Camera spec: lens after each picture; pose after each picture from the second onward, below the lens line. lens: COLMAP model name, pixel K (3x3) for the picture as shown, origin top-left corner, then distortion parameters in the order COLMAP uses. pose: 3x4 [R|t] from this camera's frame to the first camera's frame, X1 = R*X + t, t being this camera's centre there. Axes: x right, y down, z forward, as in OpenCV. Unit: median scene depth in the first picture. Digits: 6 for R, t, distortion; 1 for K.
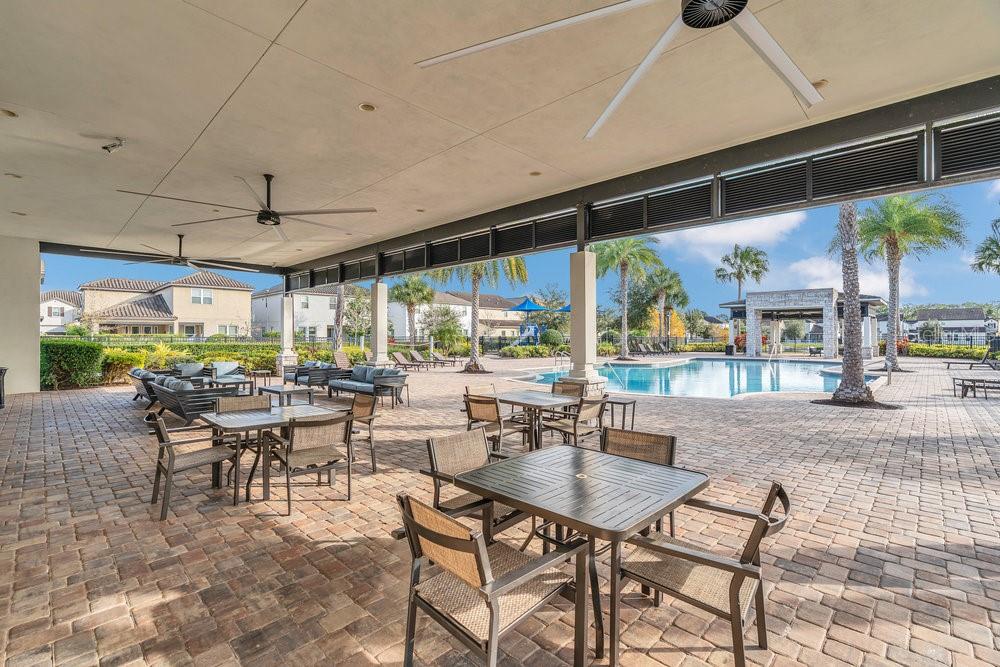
lens RADIAL K [[462.2, 0, 503.6], [0, 462.2, 334.7], [0, 0, 1]] dist [0.002861, 0.001165]
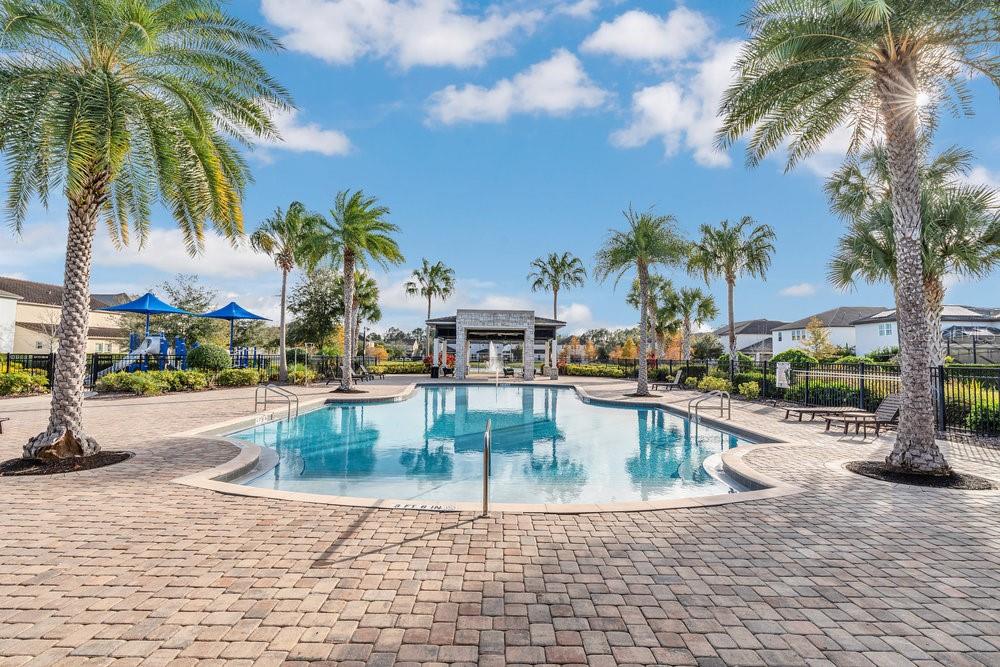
lens RADIAL K [[462.2, 0, 503.6], [0, 462.2, 334.7], [0, 0, 1]] dist [0.002861, 0.001165]
pose [[0.721755, 0.040980, 0.690934, -0.037915], [-0.014915, 0.998935, -0.043668, -0.002363], [-0.691988, 0.021212, 0.721597, 0.286227]]
